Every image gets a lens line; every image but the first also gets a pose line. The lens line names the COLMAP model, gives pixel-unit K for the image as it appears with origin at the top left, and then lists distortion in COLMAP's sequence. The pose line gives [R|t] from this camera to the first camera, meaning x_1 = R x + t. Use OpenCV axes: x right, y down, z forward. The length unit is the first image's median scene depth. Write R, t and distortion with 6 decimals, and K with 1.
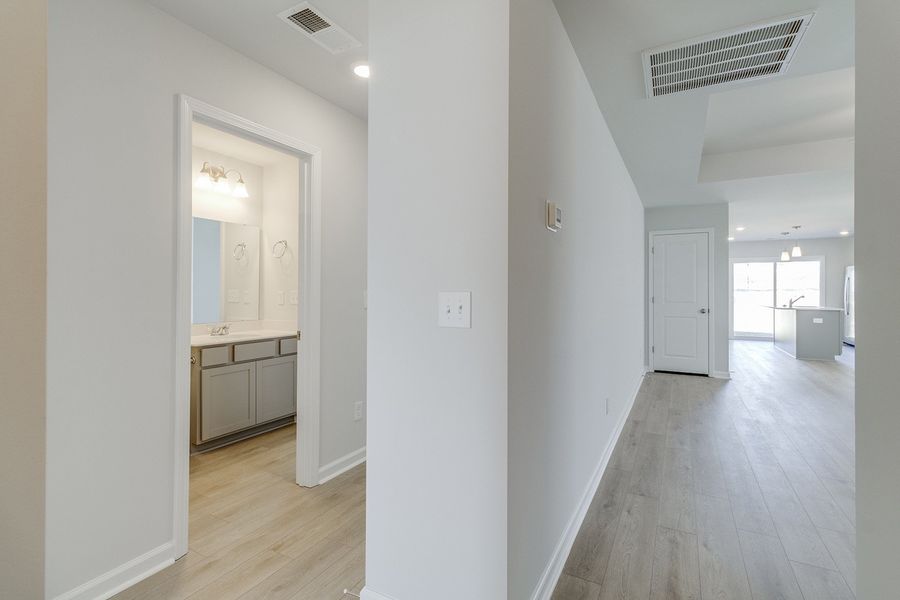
lens RADIAL K [[416.2, 0, 451.9], [0, 416.2, 292.8], [0, 0, 1]] dist [0.001427, -0.000792]
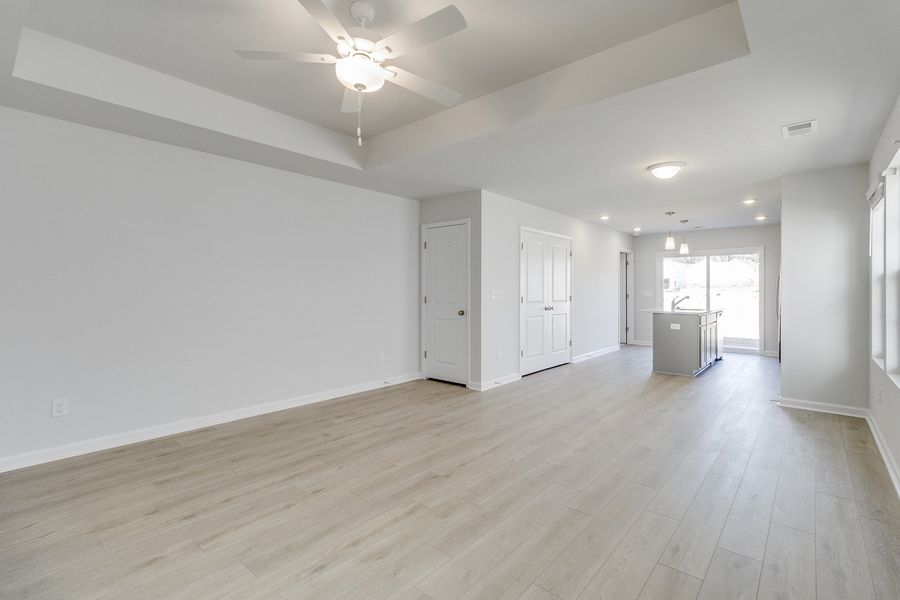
lens RADIAL K [[416.2, 0, 452.2], [0, 416.2, 290.0], [0, 0, 1]] dist [0.001427, -0.000792]
pose [[0.978356, 0.003304, -0.206902, 0.618663], [-0.003758, 0.999991, -0.001802, -0.002445], [0.206895, 0.002540, 0.978360, 0.104639]]
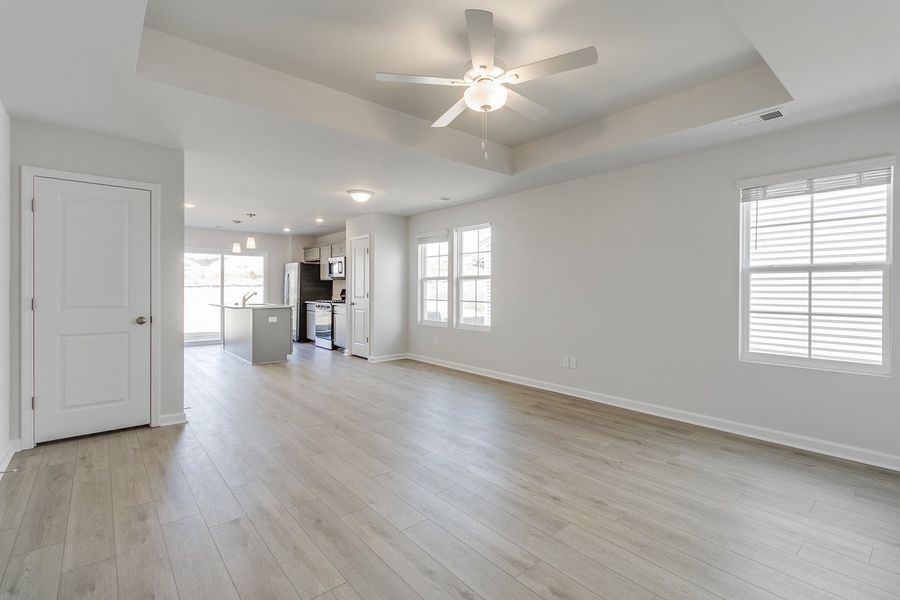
lens RADIAL K [[416.2, 0, 467.1], [0, 416.2, 288.7], [0, 0, 1]] dist [0.001427, -0.000792]
pose [[0.338286, 0.000422, 0.941043, 0.159257], [-0.001528, 0.999999, 0.000101, -0.002237], [-0.941042, -0.001472, 0.338286, 0.286010]]
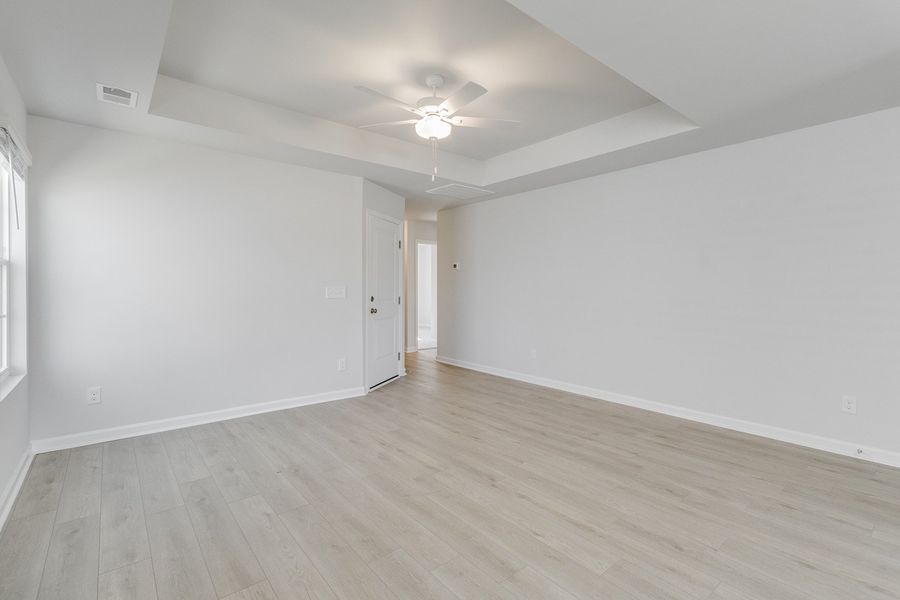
lens RADIAL K [[416.2, 0, 466.2], [0, 416.2, 287.2], [0, 0, 1]] dist [0.001427, -0.000792]
pose [[-0.352941, 0.001064, -0.935645, 0.870112], [-0.002009, 0.999996, 0.001895, -0.003216], [0.935643, 0.002548, -0.352938, 0.567794]]
